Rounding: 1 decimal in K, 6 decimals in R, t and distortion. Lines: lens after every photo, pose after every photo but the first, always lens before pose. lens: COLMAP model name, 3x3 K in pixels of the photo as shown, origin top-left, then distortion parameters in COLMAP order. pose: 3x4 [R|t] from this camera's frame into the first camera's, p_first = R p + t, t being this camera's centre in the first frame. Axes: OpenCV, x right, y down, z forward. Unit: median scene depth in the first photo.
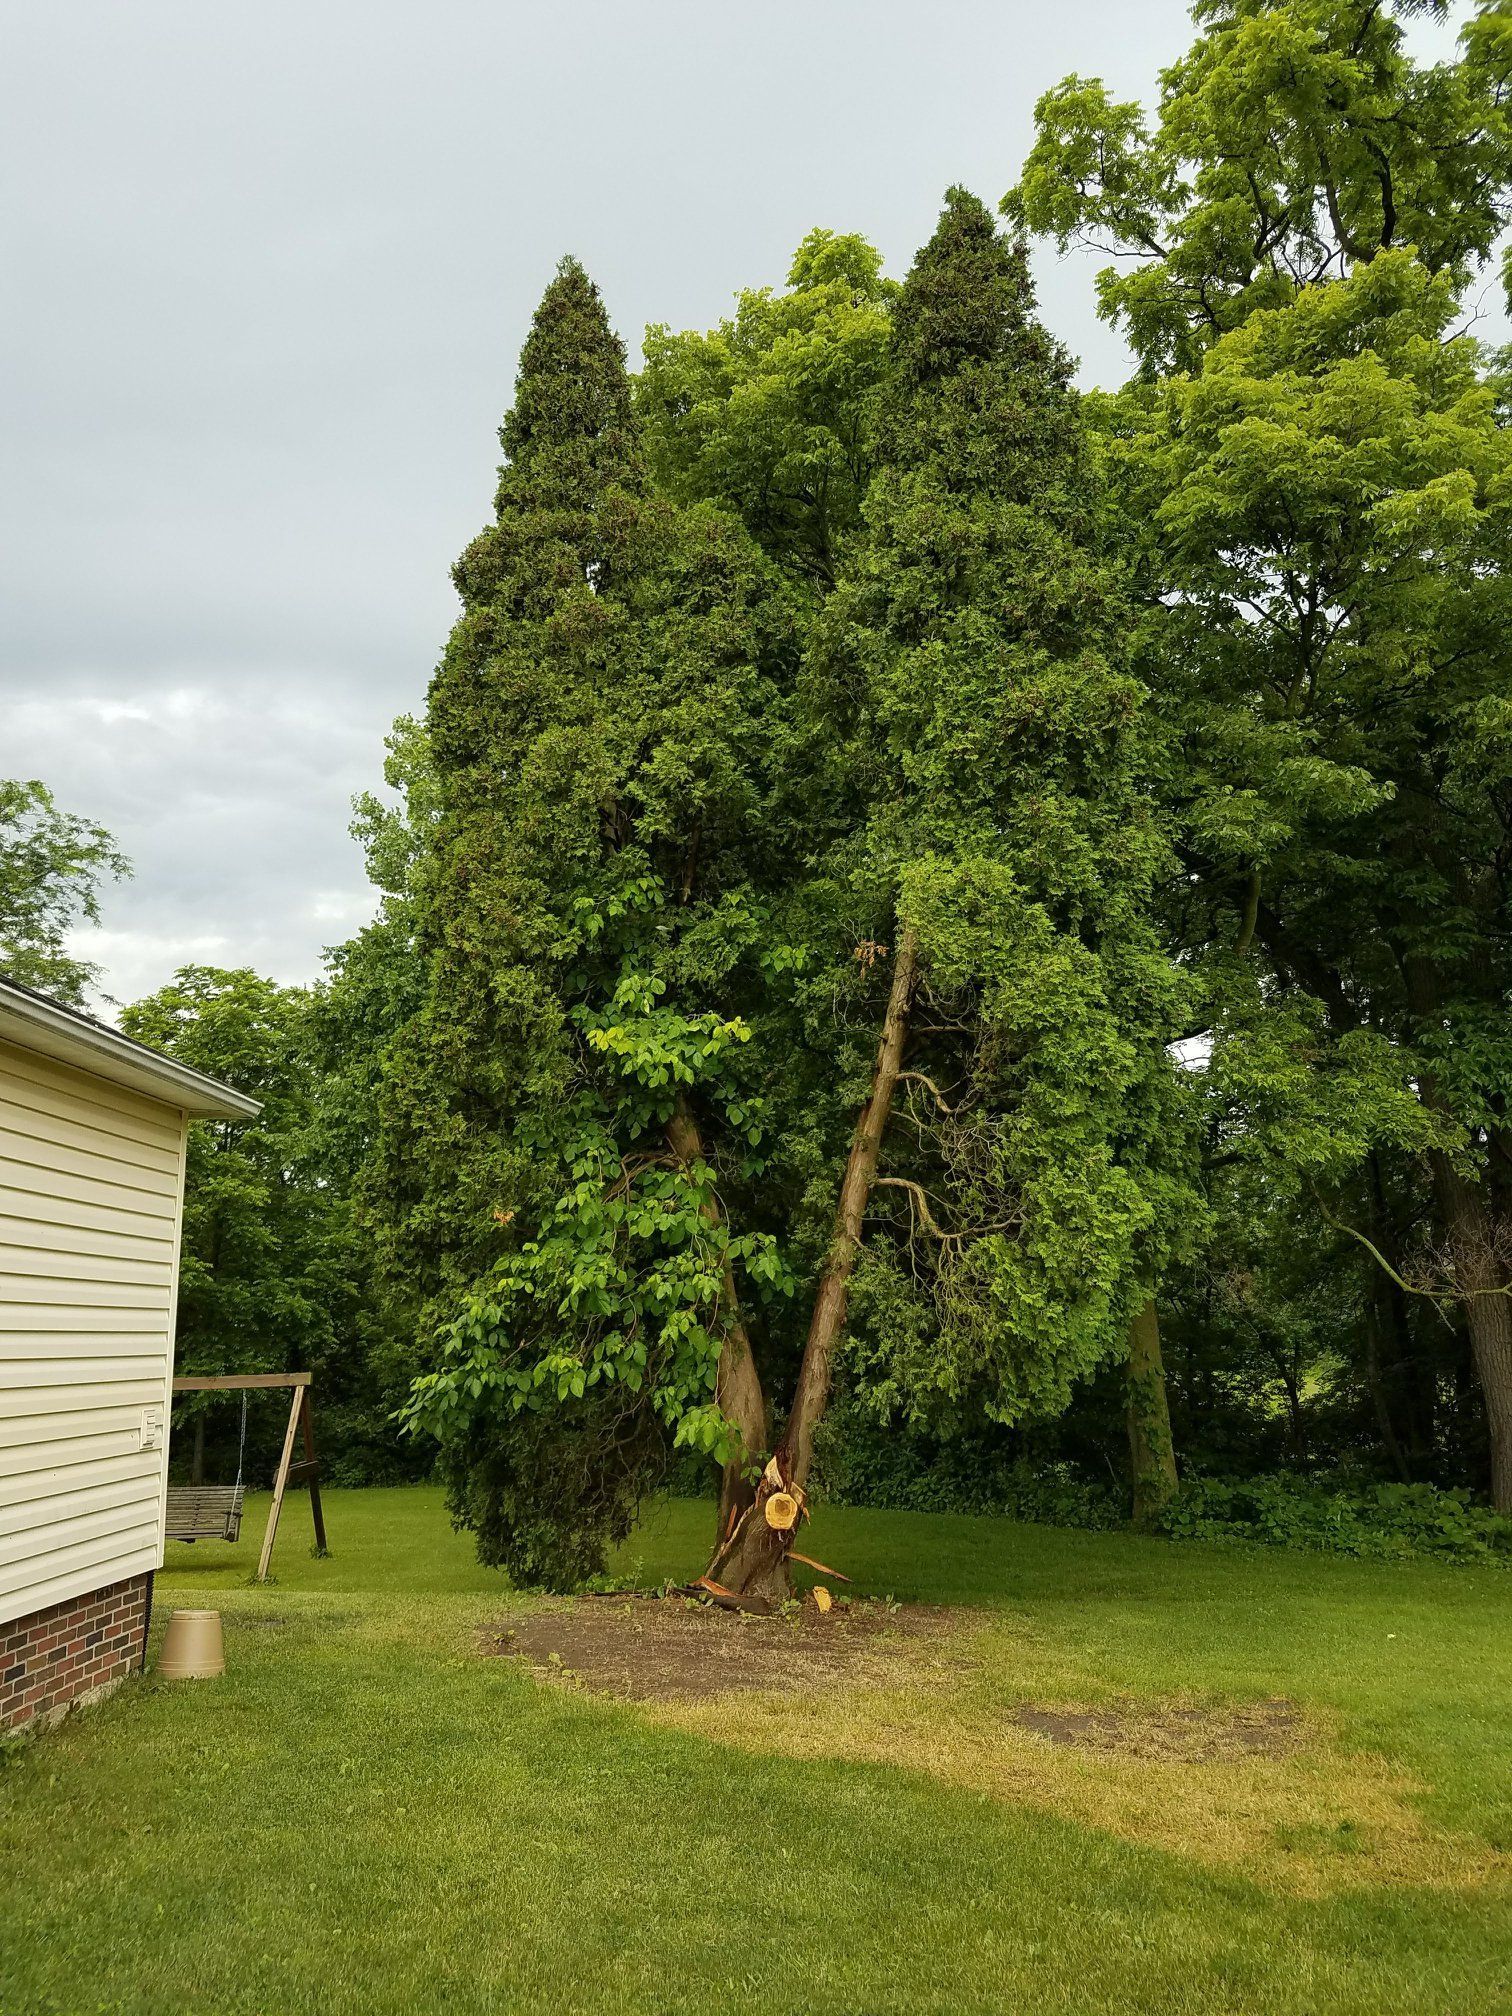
lens RADIAL K [[1521.4, 0, 756.0], [0, 1521.4, 1008.0], [0, 0, 1]] dist [0.111071, -0.086591]
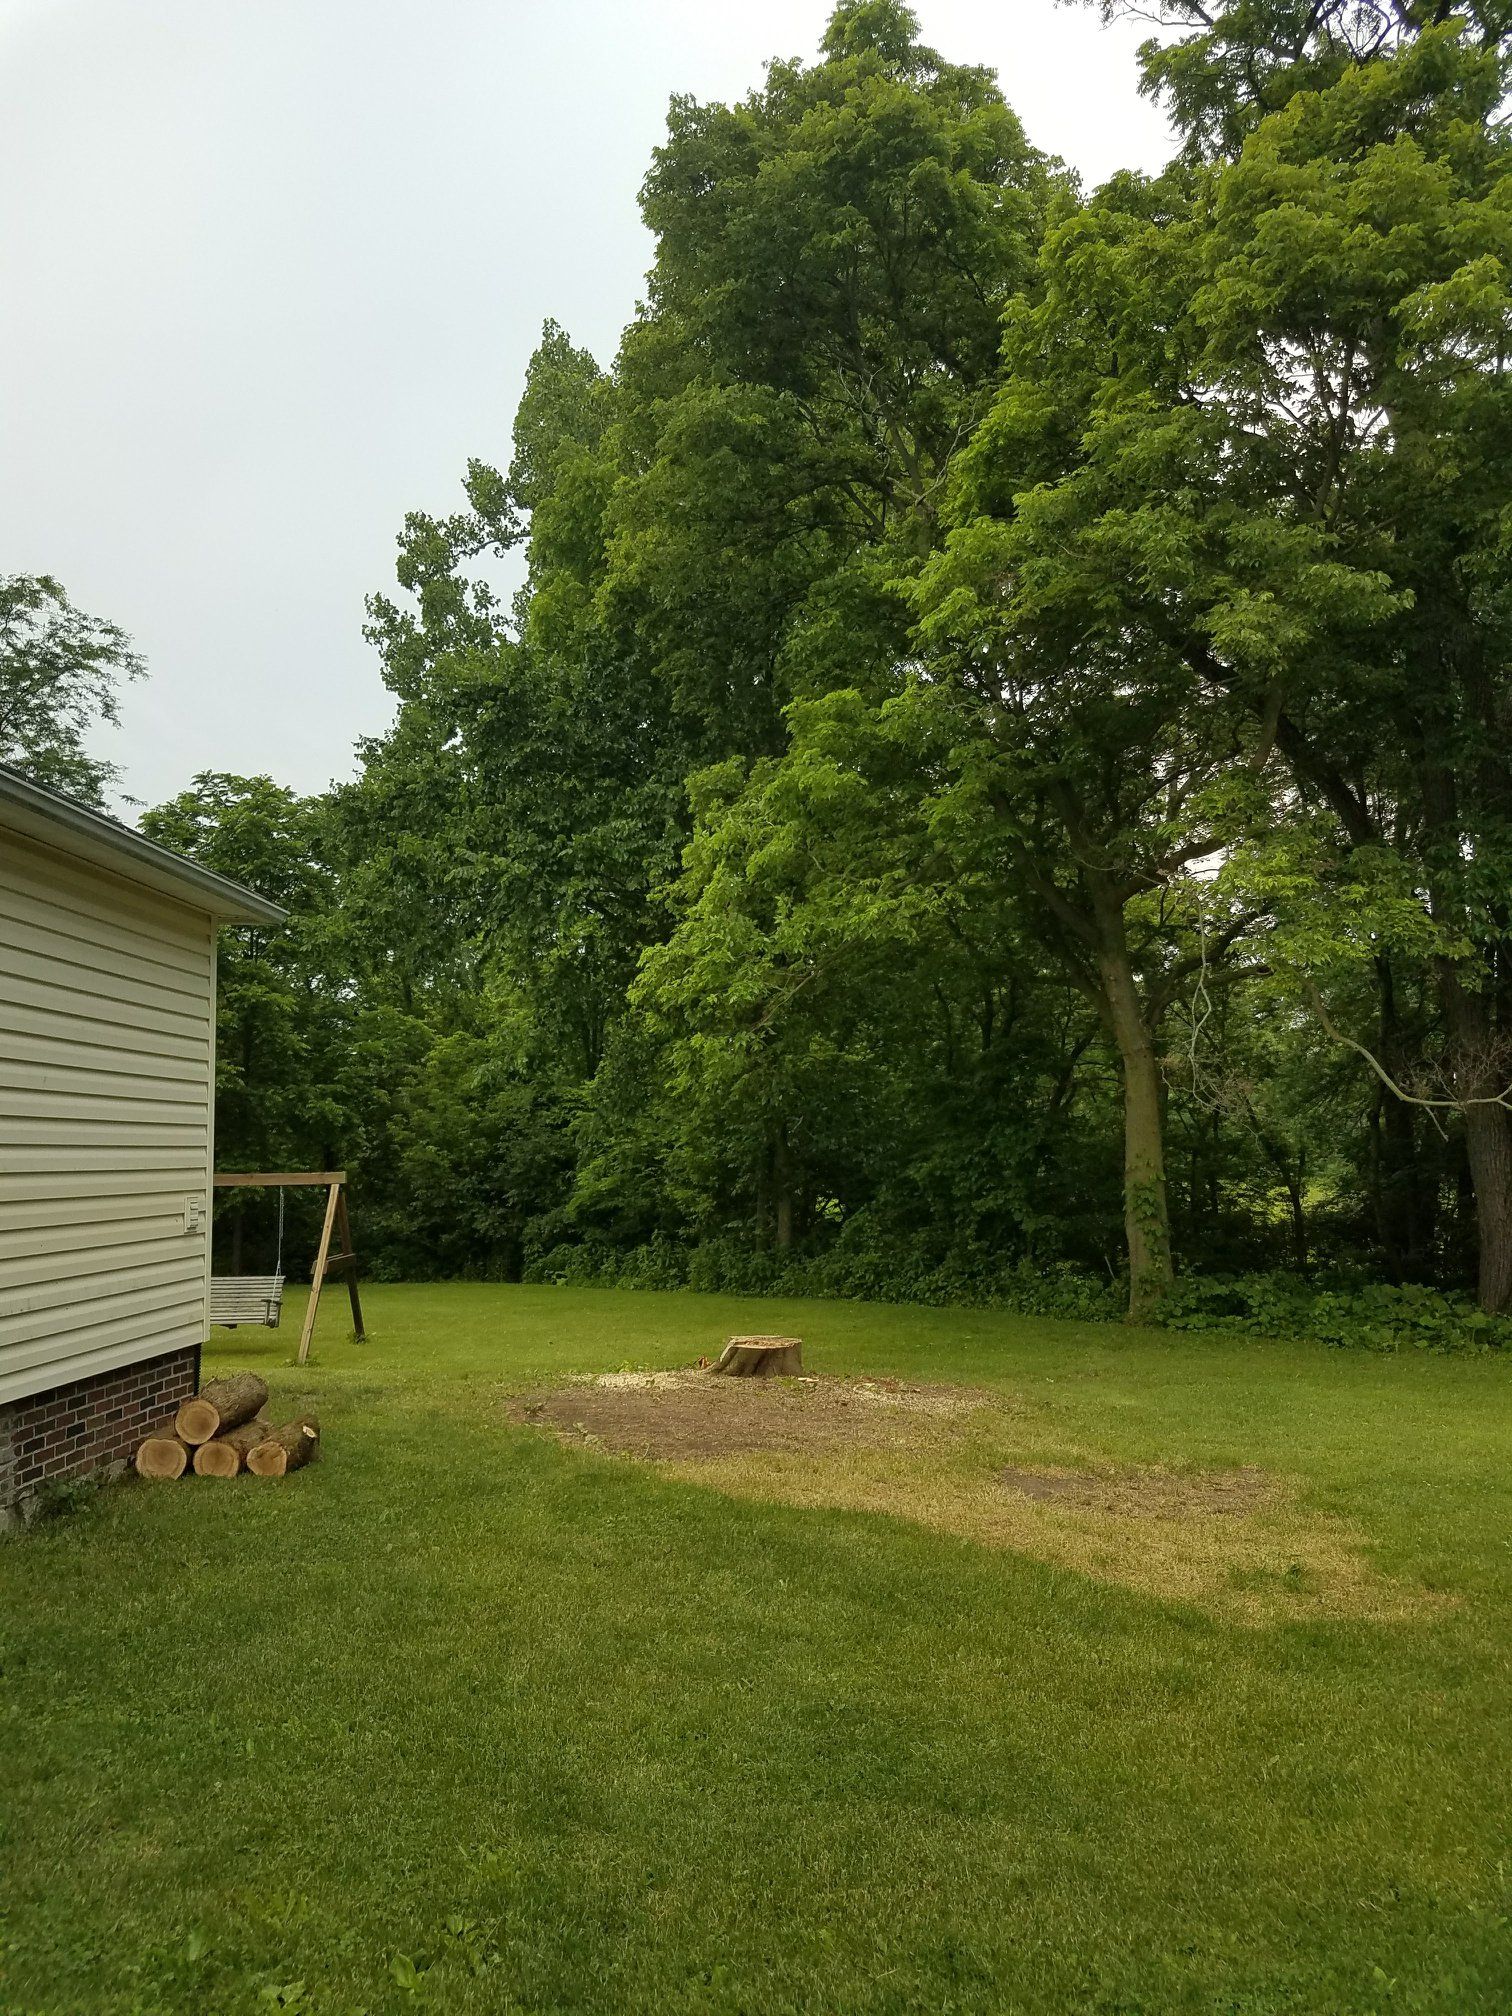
lens RADIAL K [[1646.7, 0, 756.0], [0, 1646.7, 1008.0], [0, 0, 1]] dist [0.136901, -0.175101]
pose [[0.999352, 0.016377, -0.032060, 0.025483], [-0.012833, 0.994094, 0.107757, 0.009099], [0.033636, -0.107275, 0.993660, -0.104495]]
